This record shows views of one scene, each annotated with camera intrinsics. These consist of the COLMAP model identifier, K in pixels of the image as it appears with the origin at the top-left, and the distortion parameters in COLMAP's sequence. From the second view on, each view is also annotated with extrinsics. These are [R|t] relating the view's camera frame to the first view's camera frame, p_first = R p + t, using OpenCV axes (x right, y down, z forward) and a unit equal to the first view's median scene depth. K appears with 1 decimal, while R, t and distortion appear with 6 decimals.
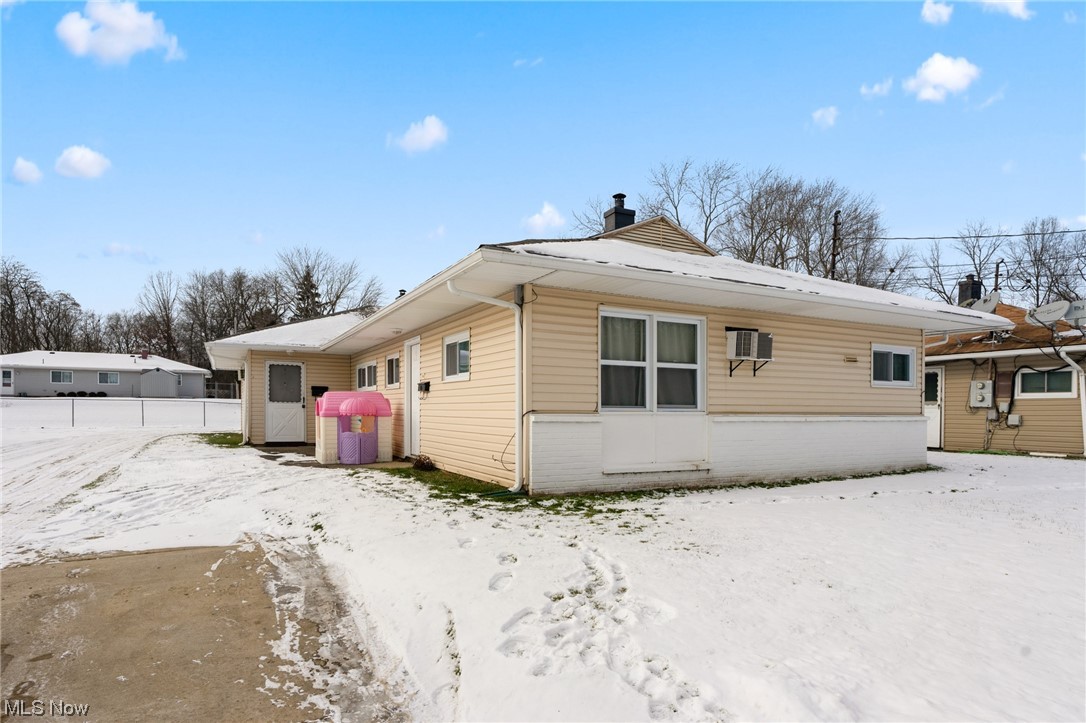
lens RADIAL K [[607.1, 0, 543.0], [0, 607.1, 361.5], [0, 0, 1]] dist [0.000877, 0.000504]
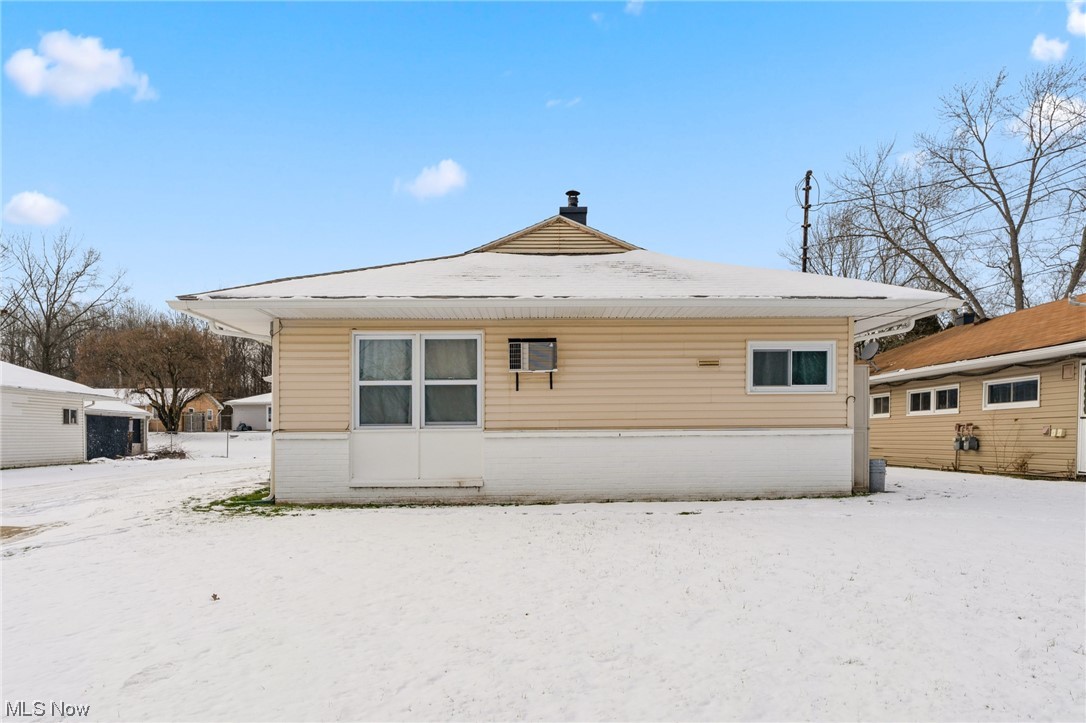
lens RADIAL K [[762.5, 0, 543.0], [0, 762.5, 361.5], [0, 0, 1]] dist [0.003336, -0.000581]
pose [[0.900899, -0.060538, -0.429785, 0.862851], [0.049914, 0.998106, -0.035963, 0.024322], [0.431148, 0.010947, 0.902215, -0.063127]]
